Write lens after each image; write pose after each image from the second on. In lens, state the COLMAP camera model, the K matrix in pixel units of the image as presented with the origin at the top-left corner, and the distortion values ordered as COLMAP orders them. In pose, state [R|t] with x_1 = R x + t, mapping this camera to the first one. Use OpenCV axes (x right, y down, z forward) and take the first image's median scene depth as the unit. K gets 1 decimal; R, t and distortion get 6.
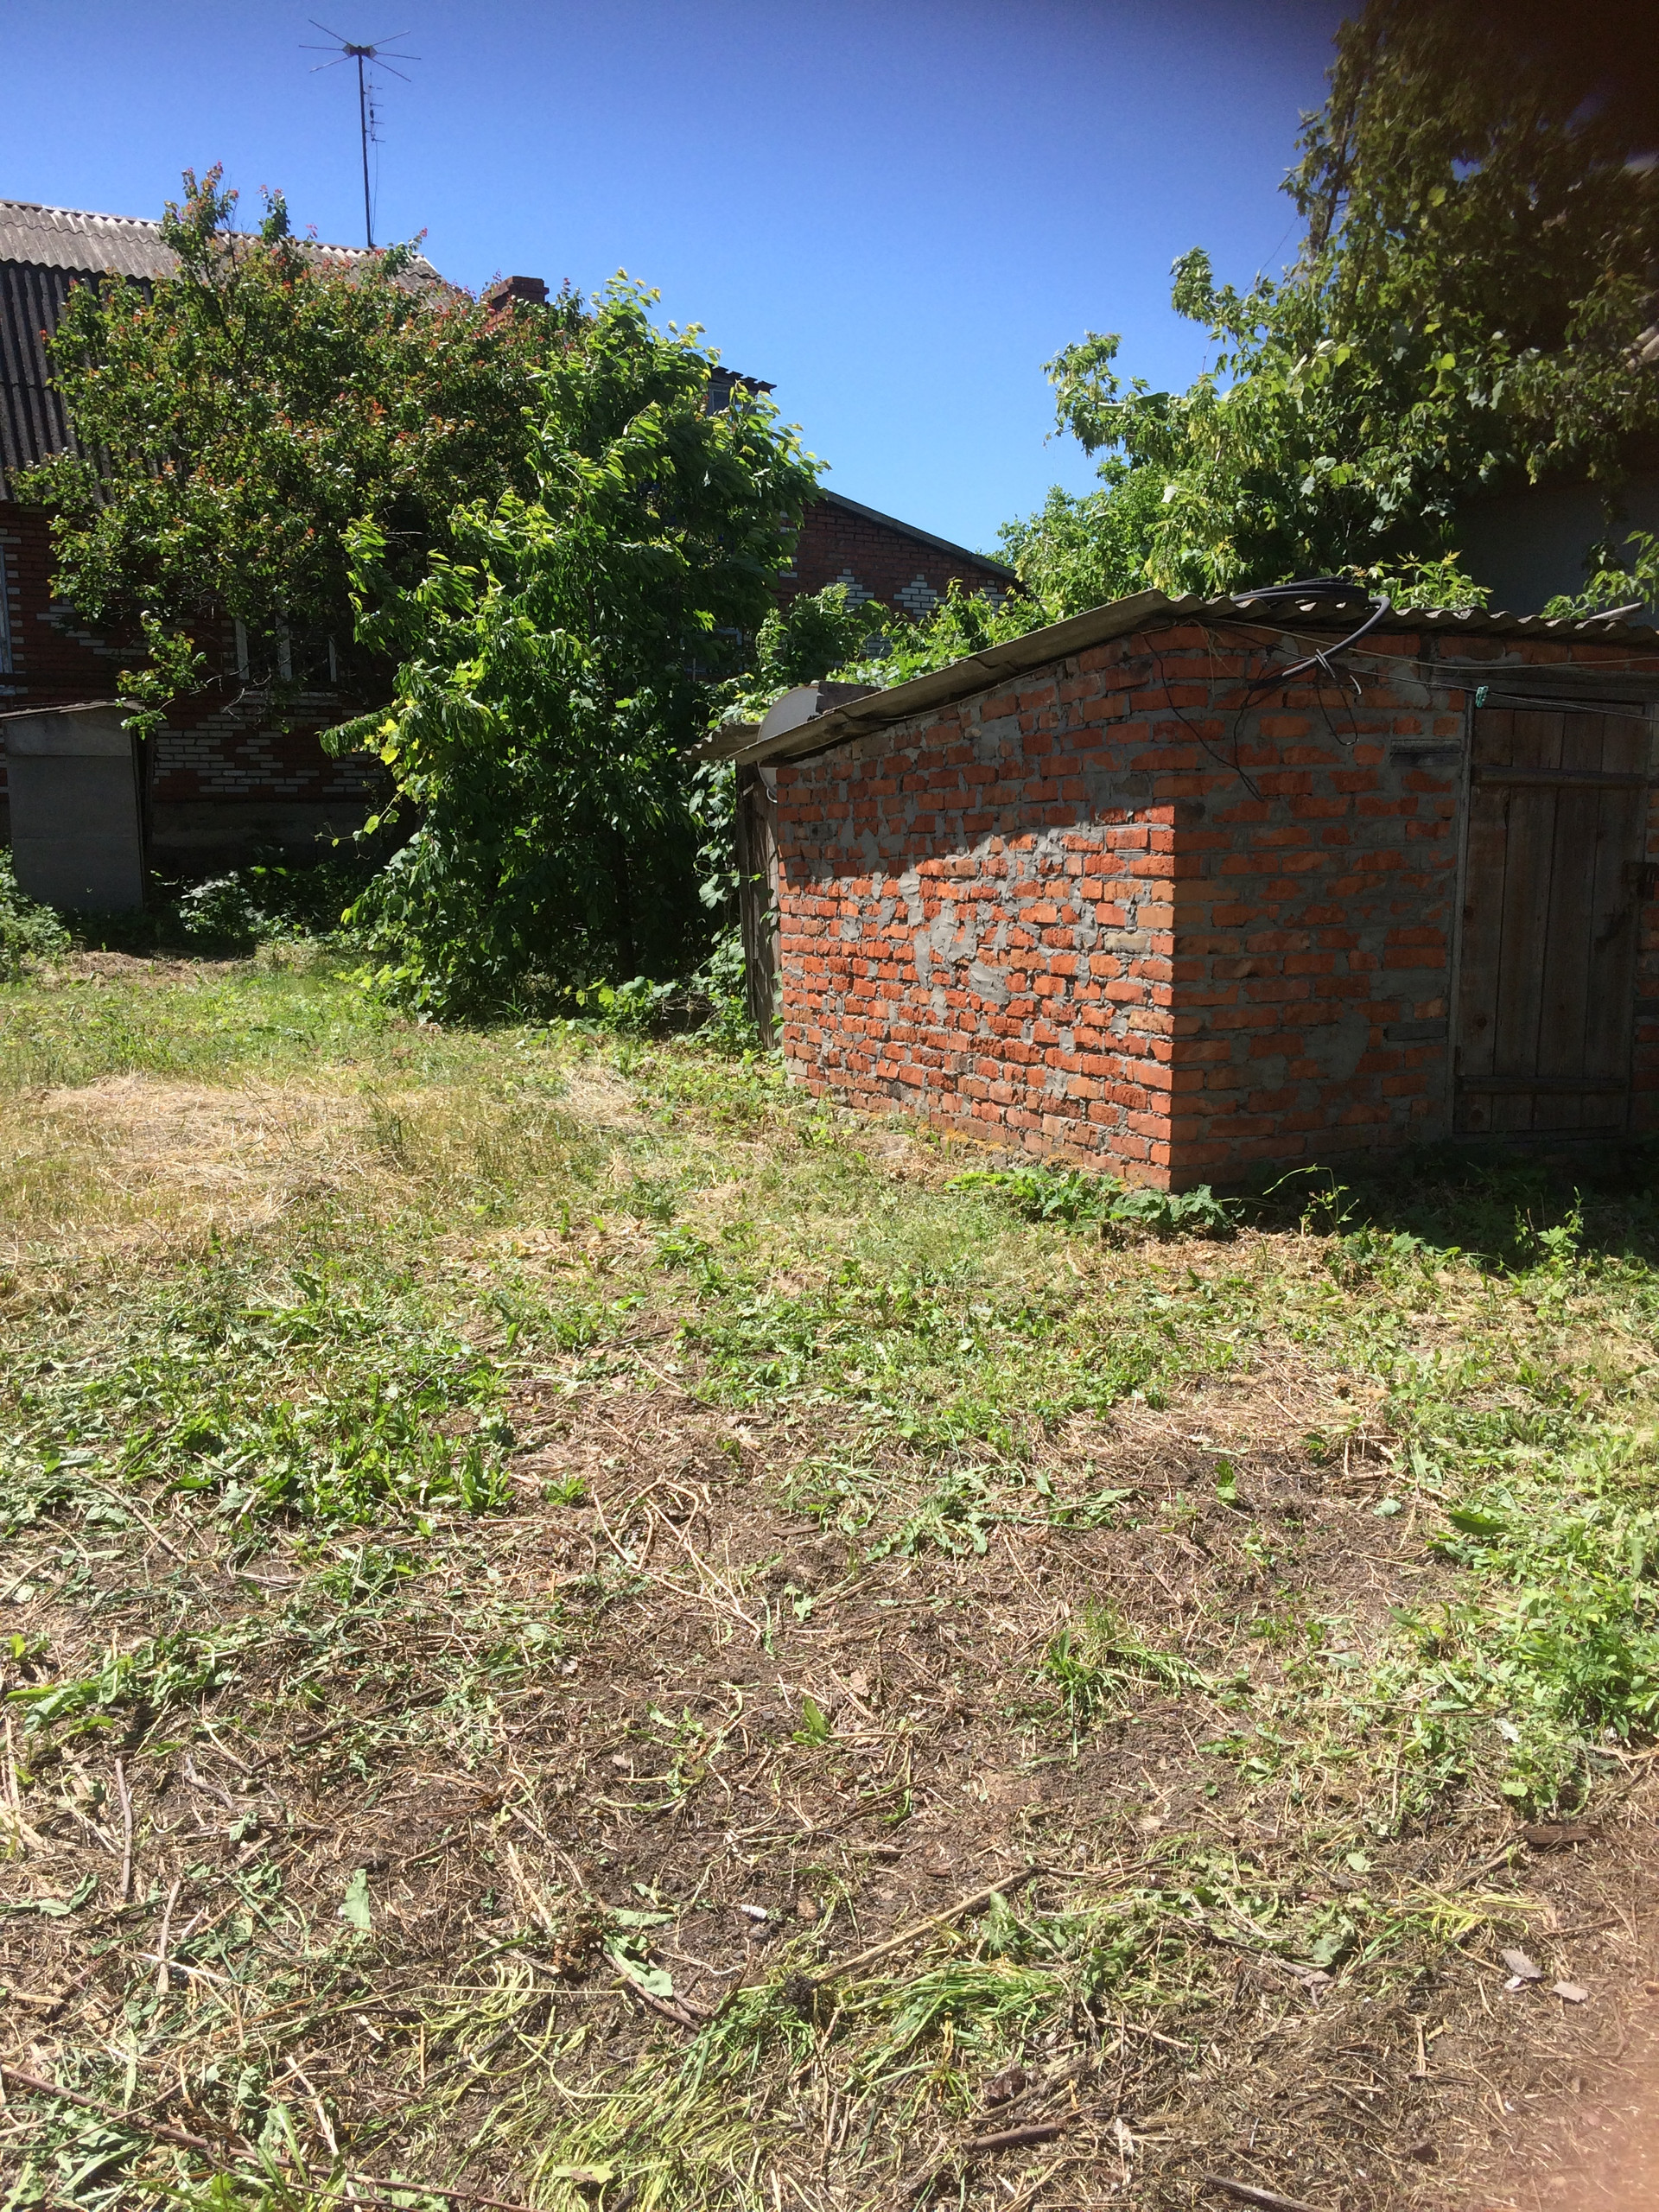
lens RADIAL K [[1865.2, 0, 833.6], [0, 1865.2, 1099.5], [0, 0, 1]] dist [0.102249, -0.138923]
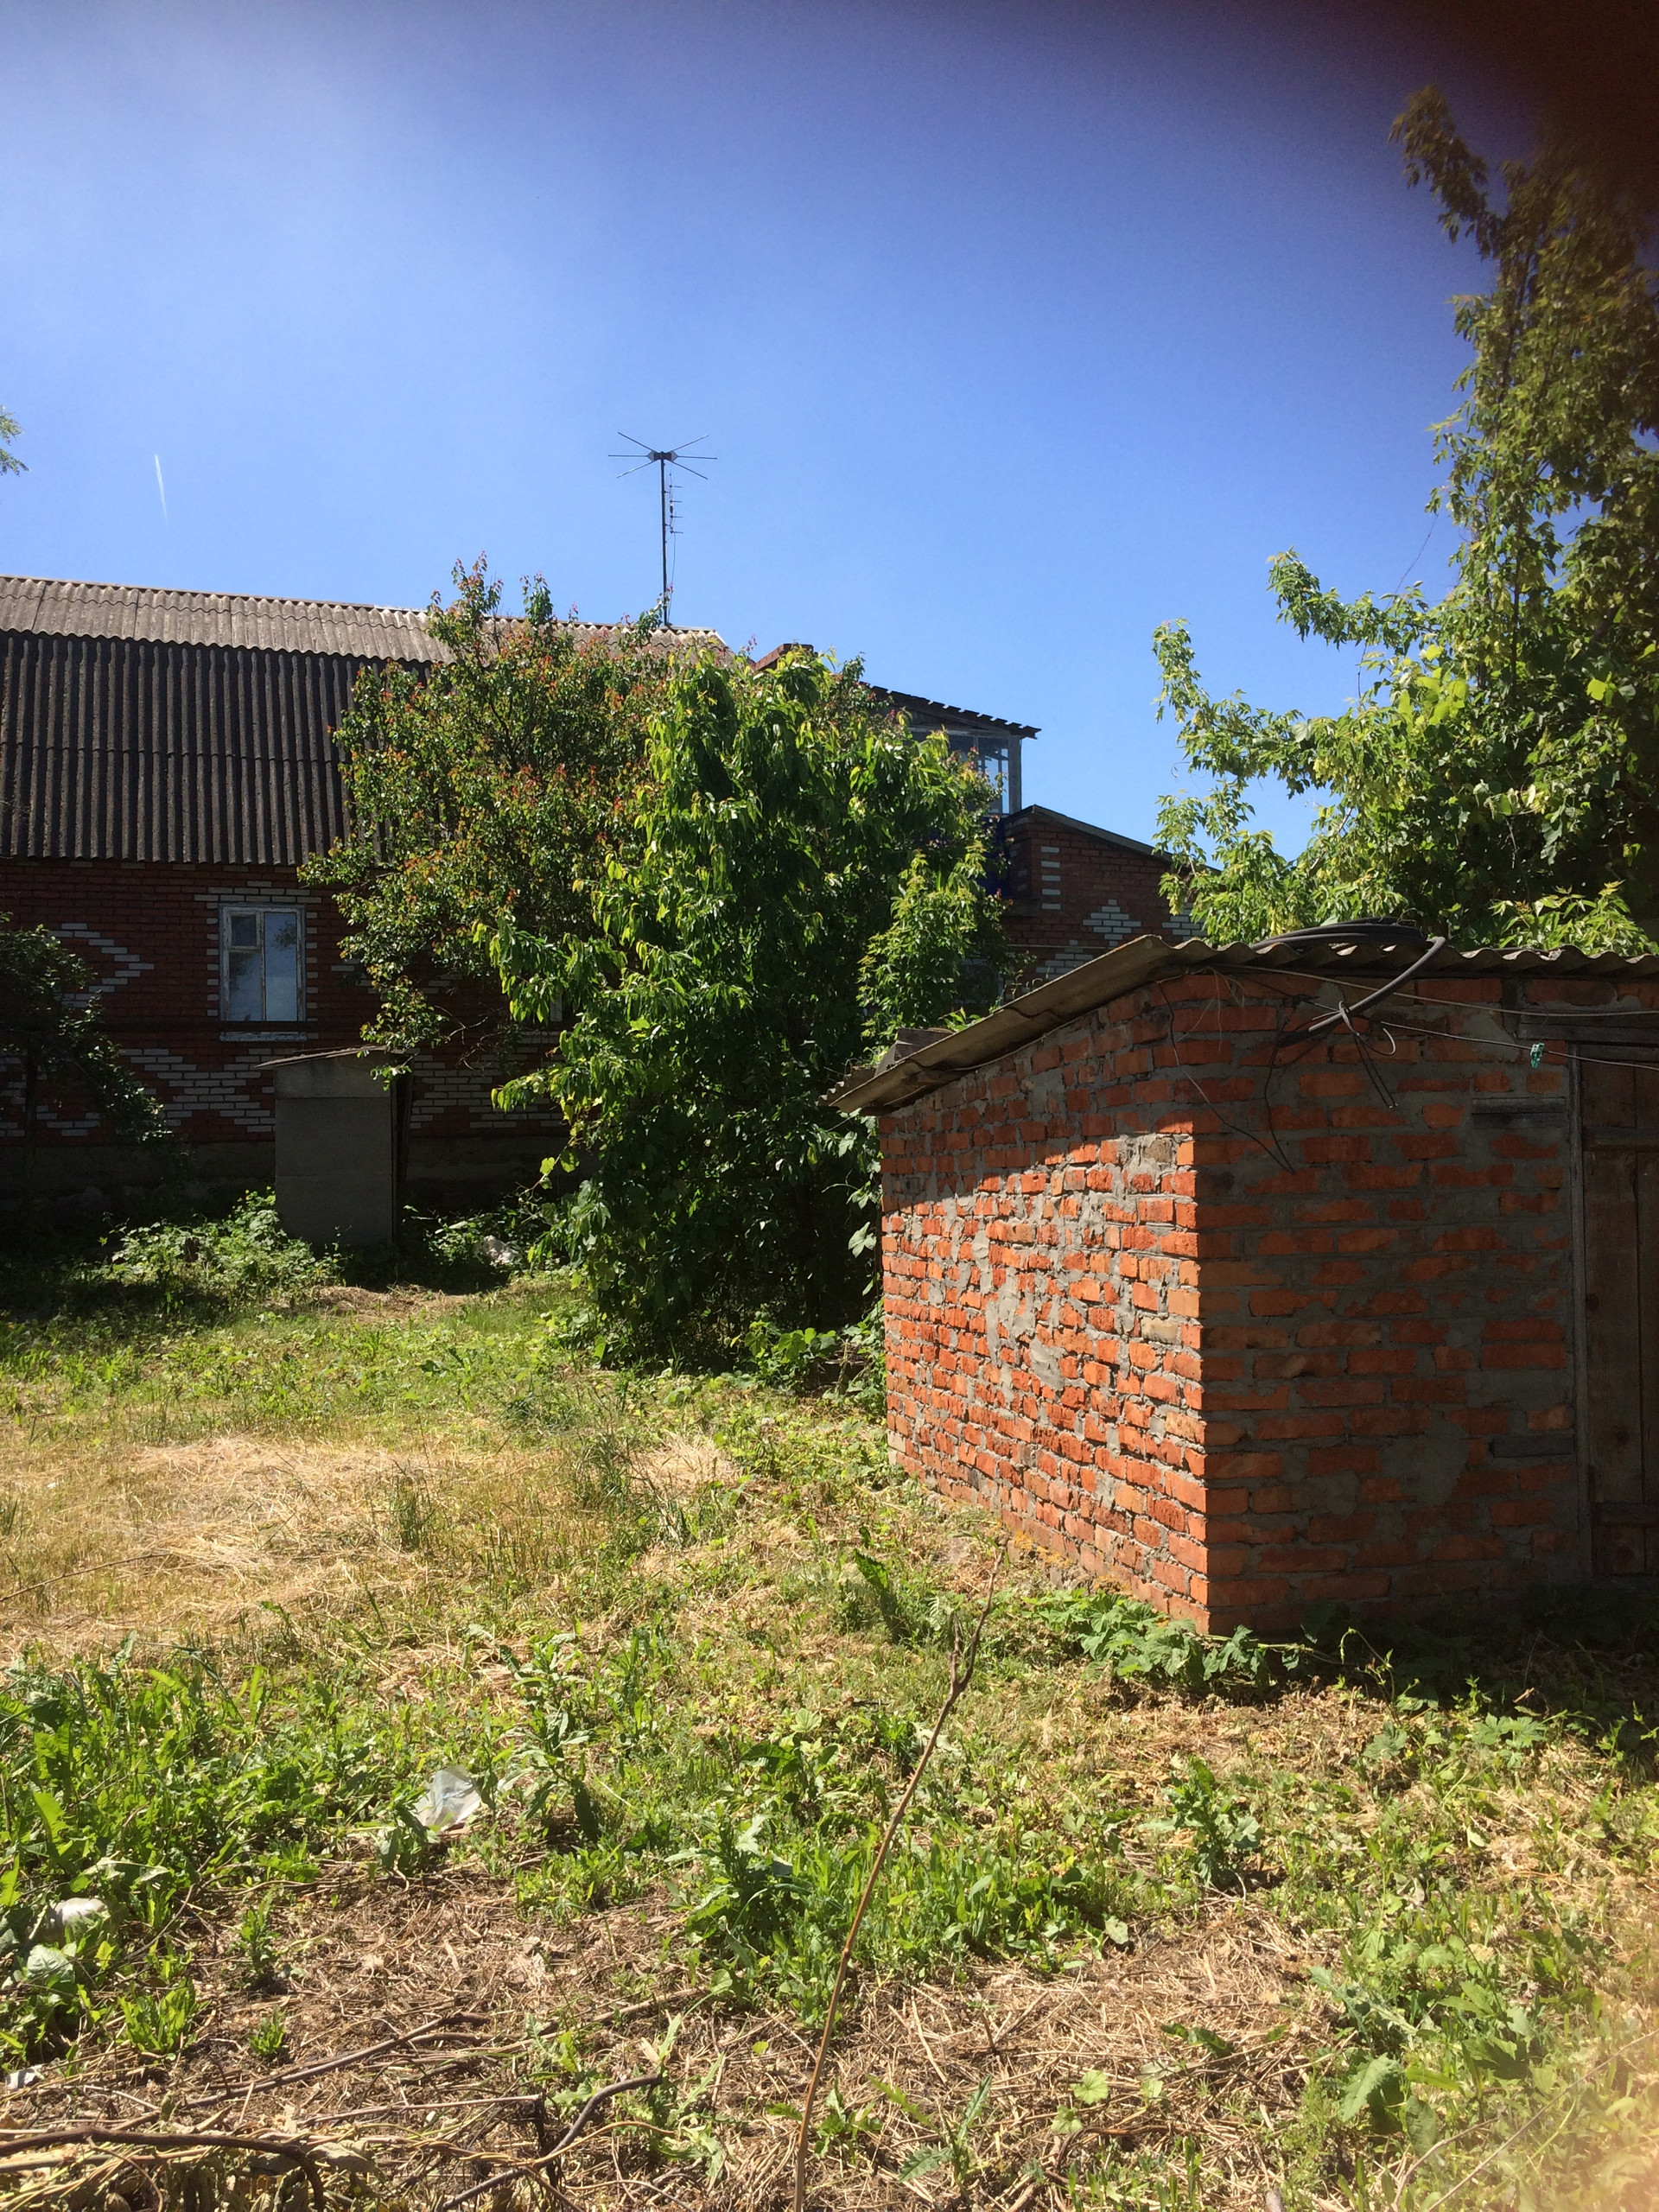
lens RADIAL K [[1865.2, 0, 833.6], [0, 1865.2, 1099.5], [0, 0, 1]] dist [0.102249, -0.138923]
pose [[0.982654, -0.006110, -0.185350, 0.162412], [-0.025160, 0.985824, -0.165883, -0.040331], [0.183736, 0.167669, 0.968570, 0.119640]]
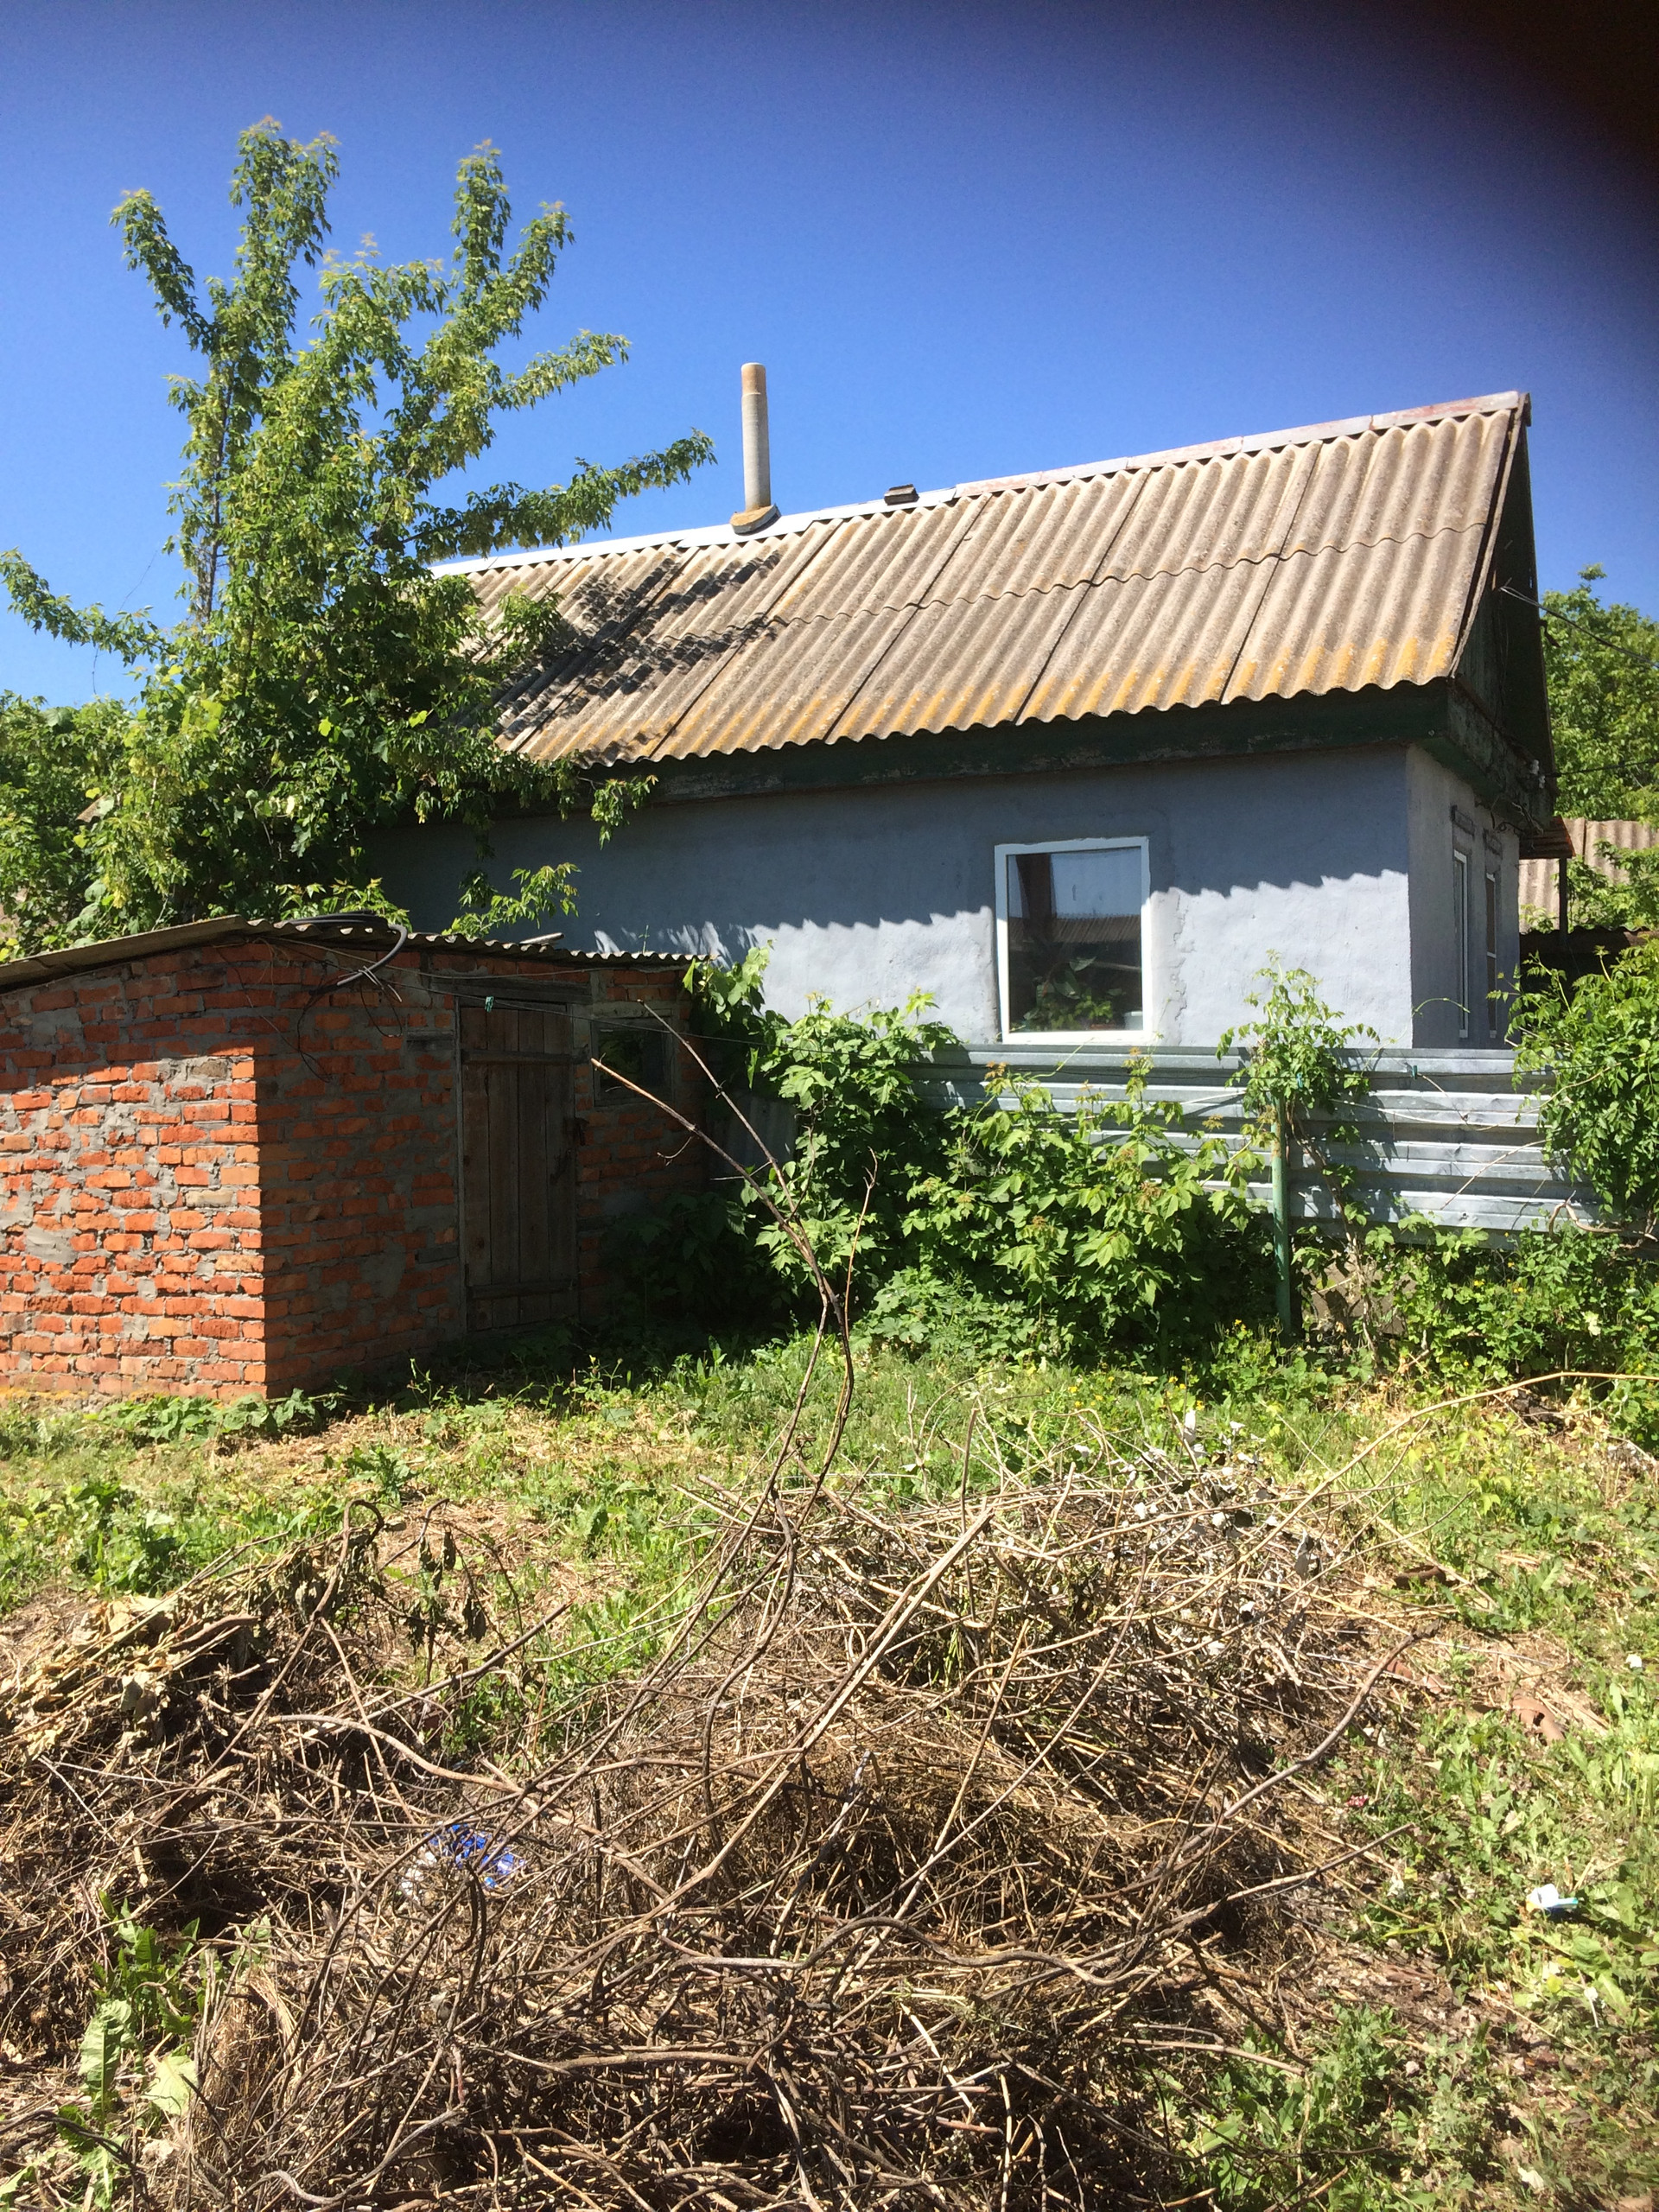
lens RADIAL K [[1873.7, 0, 830.8], [0, 1873.7, 1102.6], [0, 0, 1]] dist [0.104095, -0.001024]
pose [[0.809275, -0.031839, 0.586567, -0.218796], [0.109672, 0.989163, -0.097620, 0.015797], [-0.577102, 0.143331, 0.803996, -0.194550]]
